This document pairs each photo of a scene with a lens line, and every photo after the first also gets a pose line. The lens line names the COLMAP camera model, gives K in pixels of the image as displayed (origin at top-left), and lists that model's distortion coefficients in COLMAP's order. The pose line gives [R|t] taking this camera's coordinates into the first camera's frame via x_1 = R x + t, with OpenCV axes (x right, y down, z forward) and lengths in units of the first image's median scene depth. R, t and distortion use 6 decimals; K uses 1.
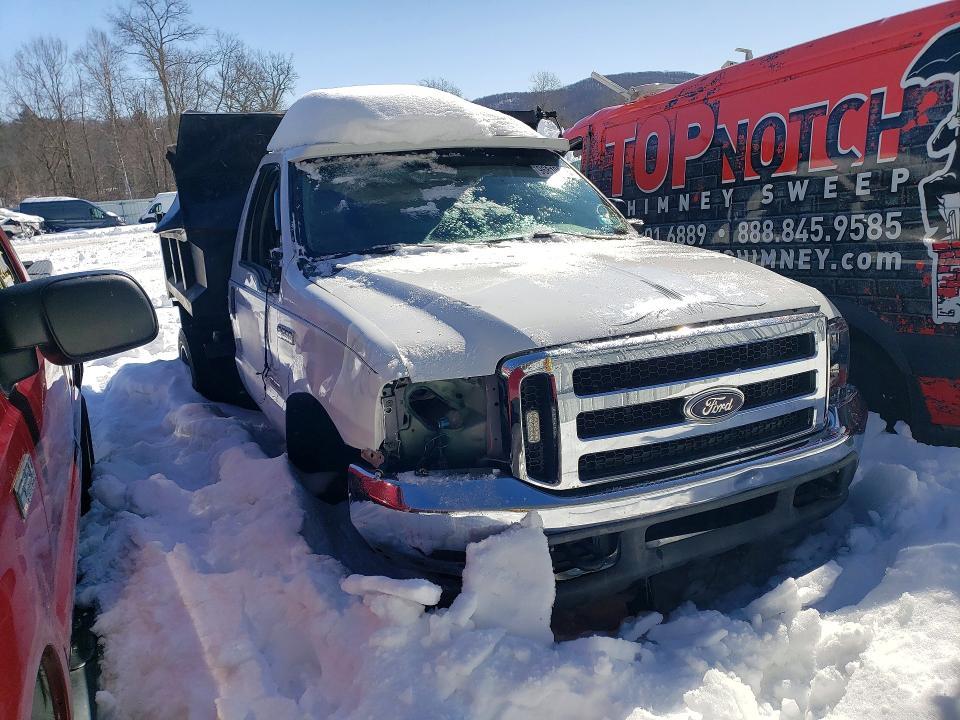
lens RADIAL K [[738.8, 0, 480.0], [0, 738.8, 360.0], [0, 0, 1]] dist [0.070501, -0.047574]
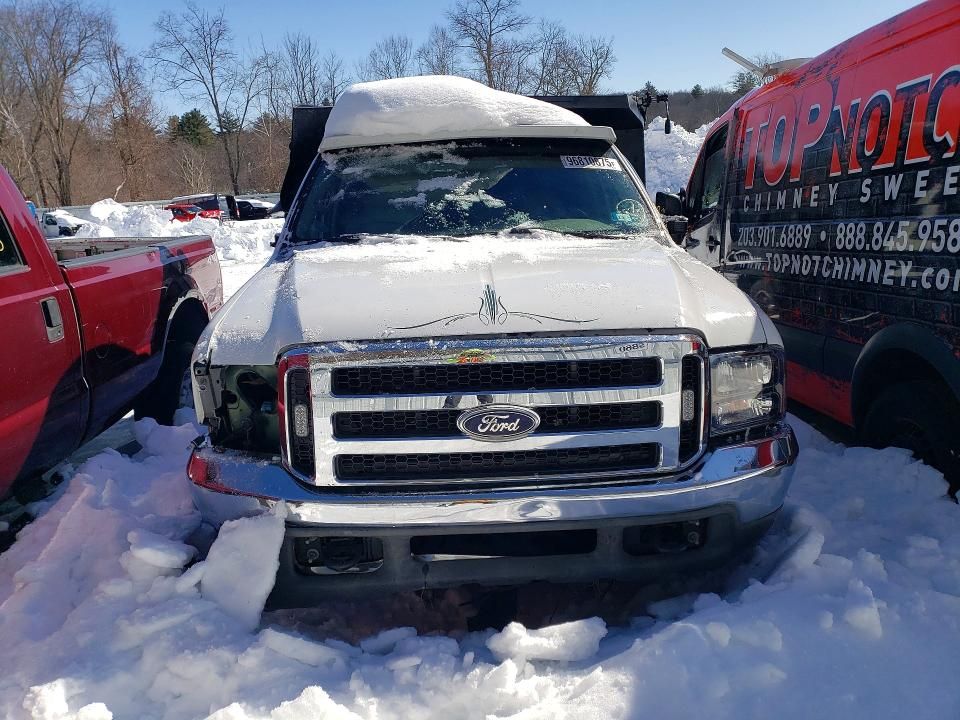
lens RADIAL K [[751.5, 0, 480.0], [0, 751.5, 360.0], [0, 0, 1]] dist [0.057239, 0.003238]
pose [[0.924084, 0.103294, -0.367967, 0.385398], [-0.097525, 0.994642, 0.034295, -0.029054], [0.369538, 0.004195, 0.929206, 0.075266]]
